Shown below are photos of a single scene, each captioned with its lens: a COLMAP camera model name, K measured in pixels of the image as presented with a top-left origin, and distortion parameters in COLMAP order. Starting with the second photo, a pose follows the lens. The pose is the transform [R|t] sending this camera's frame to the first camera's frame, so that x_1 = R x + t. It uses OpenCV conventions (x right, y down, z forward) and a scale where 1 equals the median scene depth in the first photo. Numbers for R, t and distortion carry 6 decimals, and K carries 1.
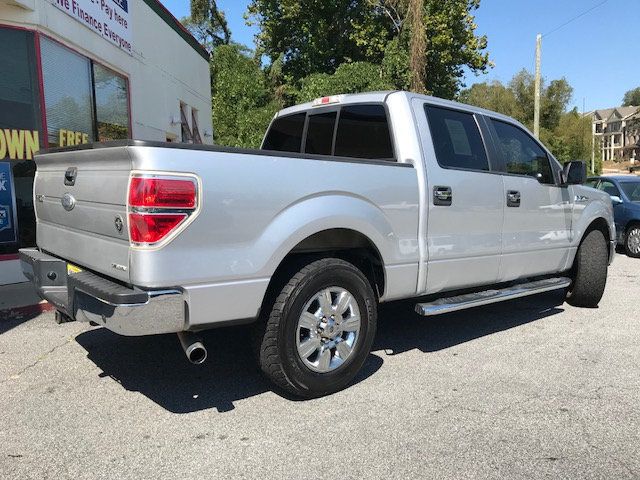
lens RADIAL K [[528.0, 0, 313.1], [0, 528.0, 241.0], [0, 0, 1]] dist [0.007973, 0.007301]
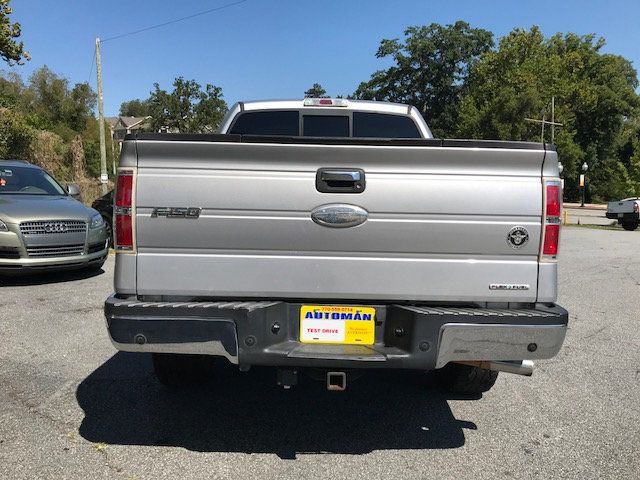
lens RADIAL K [[528.0, 0, 313.1], [0, 528.0, 241.0], [0, 0, 1]] dist [0.007973, 0.007301]
pose [[0.639511, -0.070692, 0.765525, -0.767796], [0.074303, 0.996785, 0.029977, -0.047947], [-0.765183, 0.037710, 0.642707, 0.427253]]
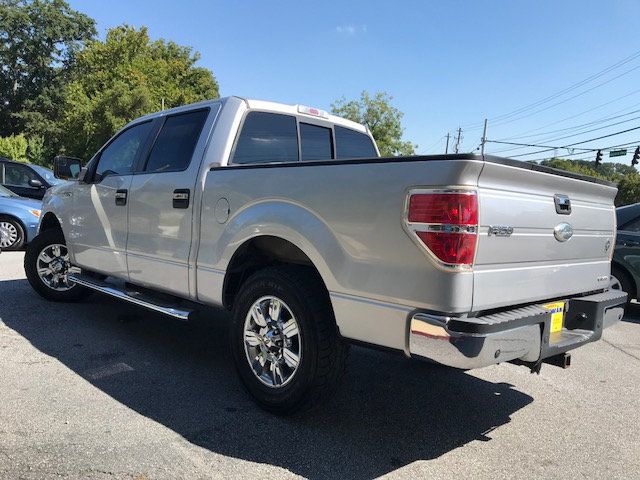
lens RADIAL K [[528.0, 0, 313.1], [0, 528.0, 241.0], [0, 0, 1]] dist [0.007973, 0.007301]
pose [[-0.053136, -0.087921, 0.994709, -1.003960], [0.047723, 0.994755, 0.090474, -0.121101], [-0.997446, 0.052278, -0.048662, 1.099129]]
